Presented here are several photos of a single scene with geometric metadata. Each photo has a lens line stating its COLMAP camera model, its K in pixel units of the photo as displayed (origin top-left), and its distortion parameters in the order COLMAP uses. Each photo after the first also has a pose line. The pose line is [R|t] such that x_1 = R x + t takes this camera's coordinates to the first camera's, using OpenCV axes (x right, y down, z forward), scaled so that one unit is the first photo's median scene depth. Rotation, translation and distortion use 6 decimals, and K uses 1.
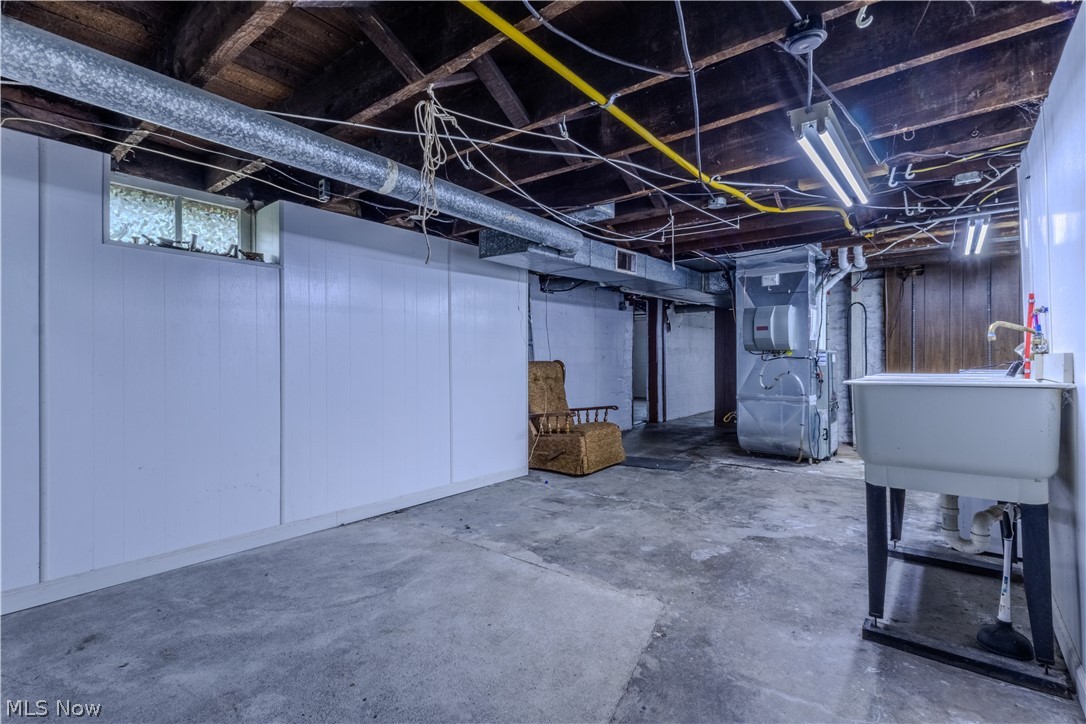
lens RADIAL K [[500.4, 0, 542.5], [0, 500.4, 359.2], [0, 0, 1]] dist [0.002519, -0.000115]
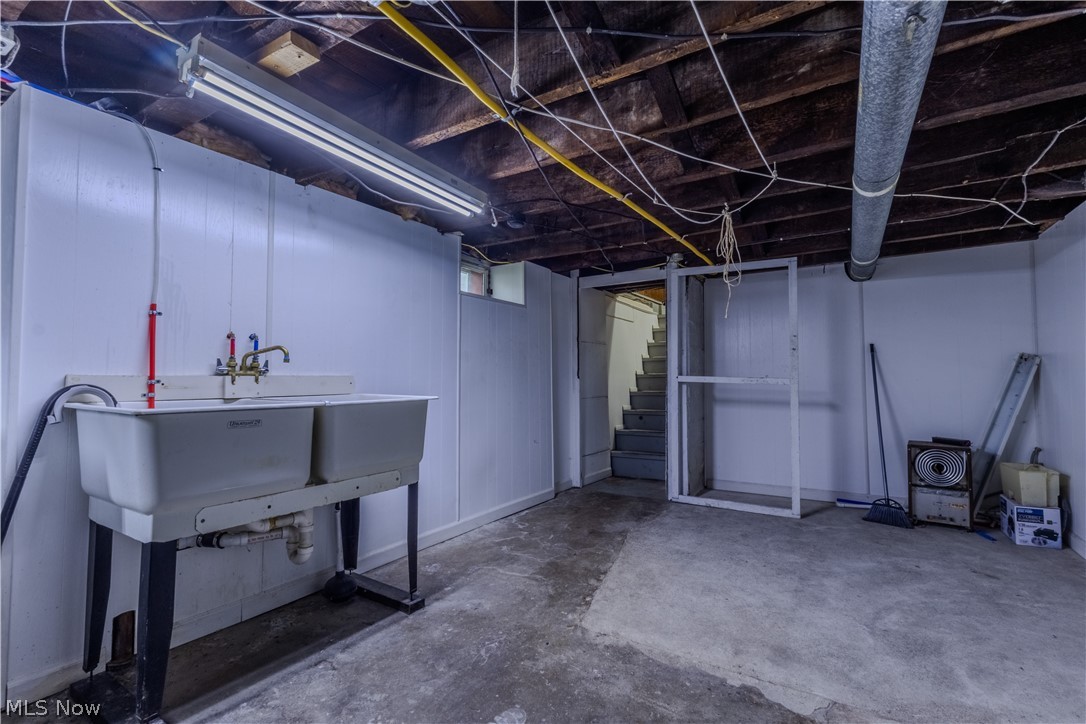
lens RADIAL K [[496.4, 0, 547.9], [0, 496.4, 361.0], [0, 0, 1]] dist [0.000465, -0.000033]
pose [[-0.992412, 0.003621, -0.122902, 0.397142], [0.008293, 0.999261, -0.037525, 0.003730], [0.122675, -0.038260, -0.991709, 1.851175]]
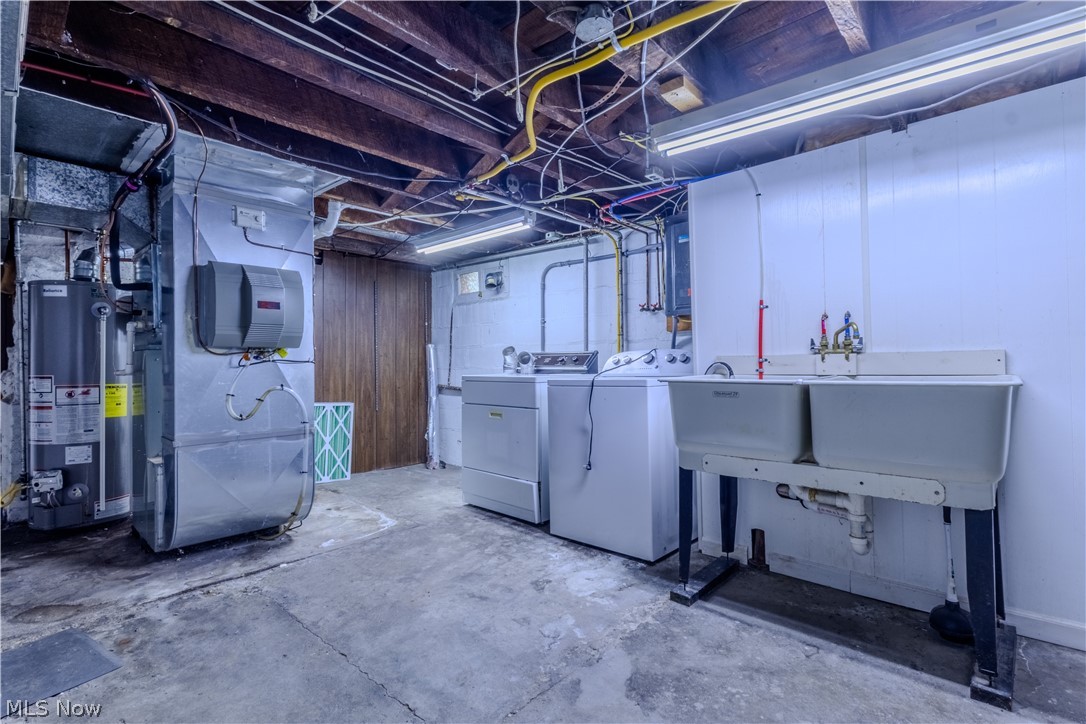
lens RADIAL K [[509.0, 0, 543.0], [0, 509.0, 362.0], [0, 0, 1]] dist [0.000834, -0.000133]
pose [[0.056686, 0.007732, 0.998362, -0.163288], [0.008389, 0.999931, -0.008221, 0.010880], [-0.998357, 0.008841, 0.056617, 1.371002]]
